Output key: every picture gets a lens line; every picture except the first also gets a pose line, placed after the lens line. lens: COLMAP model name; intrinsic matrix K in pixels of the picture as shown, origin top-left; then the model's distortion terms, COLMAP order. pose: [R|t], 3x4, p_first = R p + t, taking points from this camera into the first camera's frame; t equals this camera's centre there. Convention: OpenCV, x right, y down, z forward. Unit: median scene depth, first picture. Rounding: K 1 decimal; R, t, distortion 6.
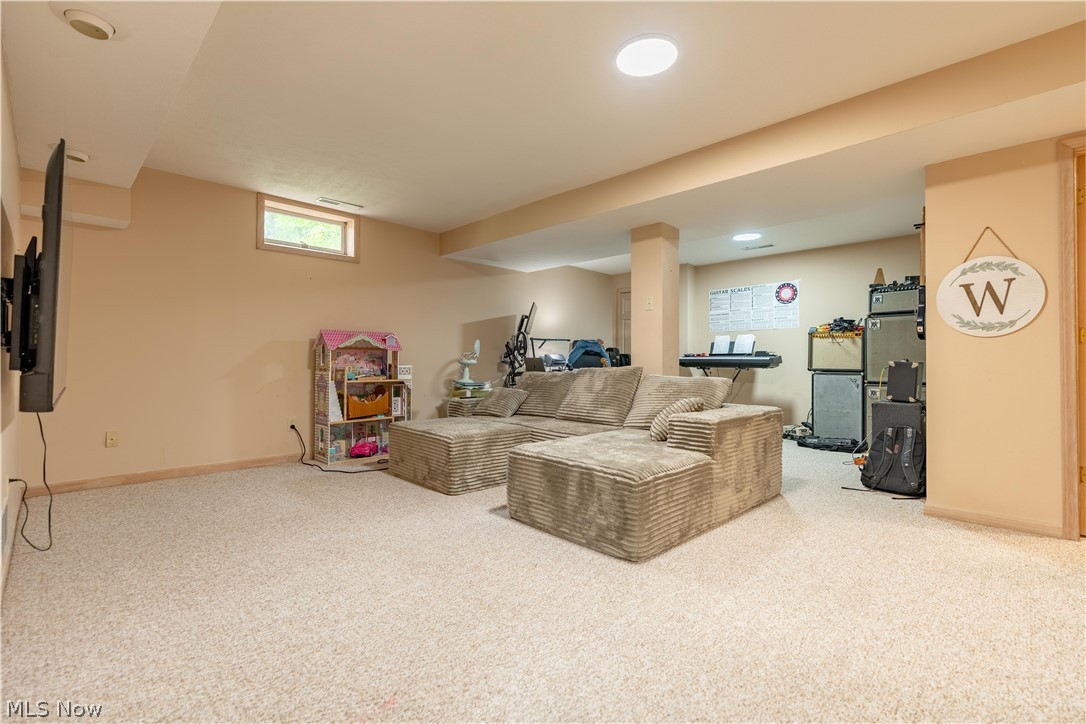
lens RADIAL K [[483.5, 0, 543.0], [0, 483.5, 362.0], [0, 0, 1]] dist [-0.000279, 0.000057]
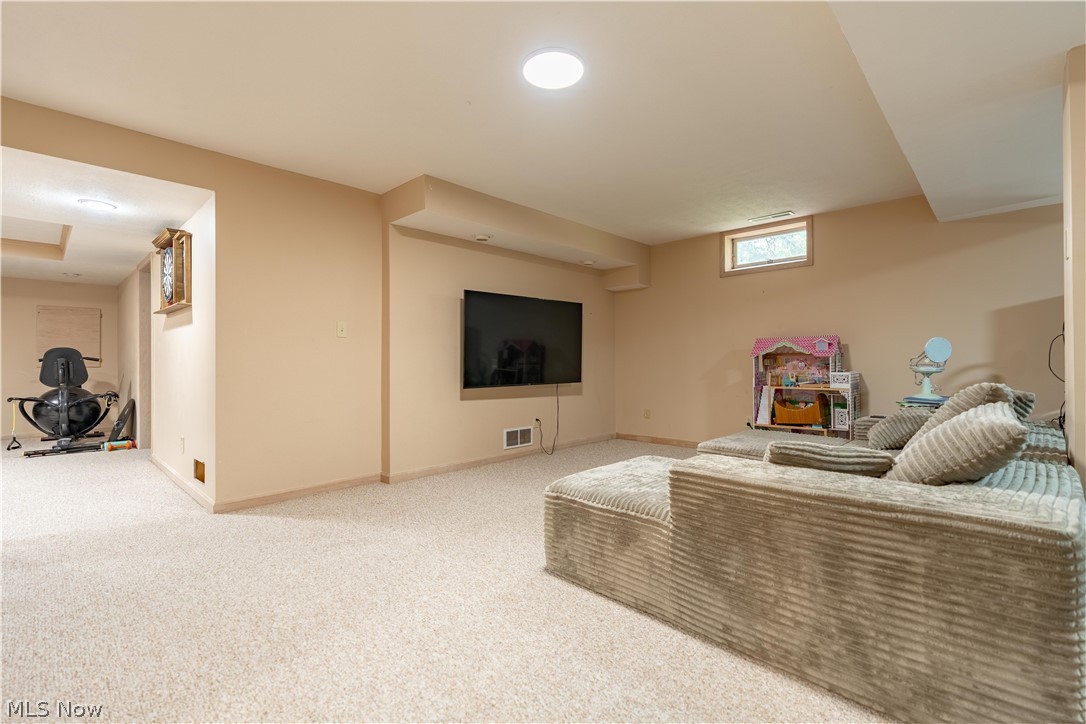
lens RADIAL K [[483.5, 0, 543.0], [0, 483.5, 362.0], [0, 0, 1]] dist [-0.000279, 0.000057]
pose [[0.015750, -0.004294, -0.999867, 0.617577], [0.006668, 0.999969, -0.004189, -0.012659], [0.999854, -0.006601, 0.015779, 0.491536]]
